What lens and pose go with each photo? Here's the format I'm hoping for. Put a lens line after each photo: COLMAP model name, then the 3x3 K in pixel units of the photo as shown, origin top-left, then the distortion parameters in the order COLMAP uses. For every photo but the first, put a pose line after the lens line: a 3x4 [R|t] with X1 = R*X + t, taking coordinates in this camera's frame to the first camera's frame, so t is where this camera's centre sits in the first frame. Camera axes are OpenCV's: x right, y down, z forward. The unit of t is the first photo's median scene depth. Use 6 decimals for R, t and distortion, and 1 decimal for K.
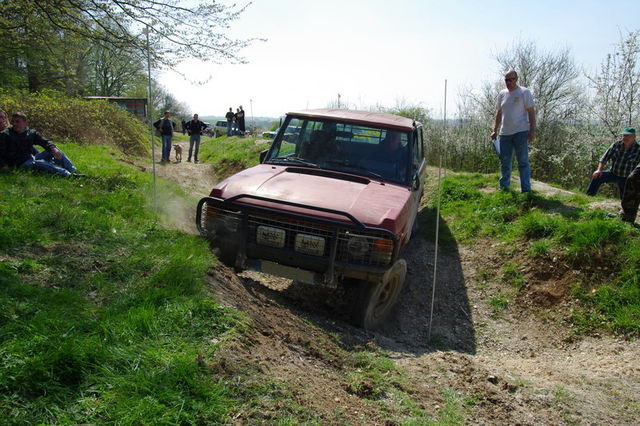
lens RADIAL K [[481.2, 0, 320.0], [0, 481.2, 213.0], [0, 0, 1]] dist [-0.089519, 0.054860]
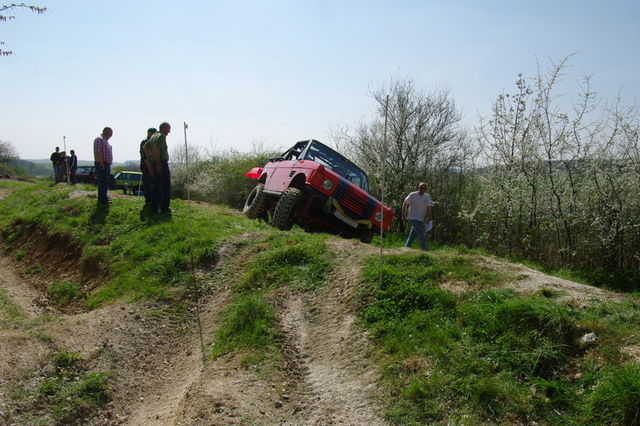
lens RADIAL K [[481.2, 0, 320.0], [0, 481.2, 213.0], [0, 0, 1]] dist [-0.089519, 0.054860]
pose [[0.953459, -0.014102, 0.301193, 0.009103], [0.041977, 0.995386, -0.086278, -0.041724], [-0.298587, 0.094906, 0.949652, 0.214483]]
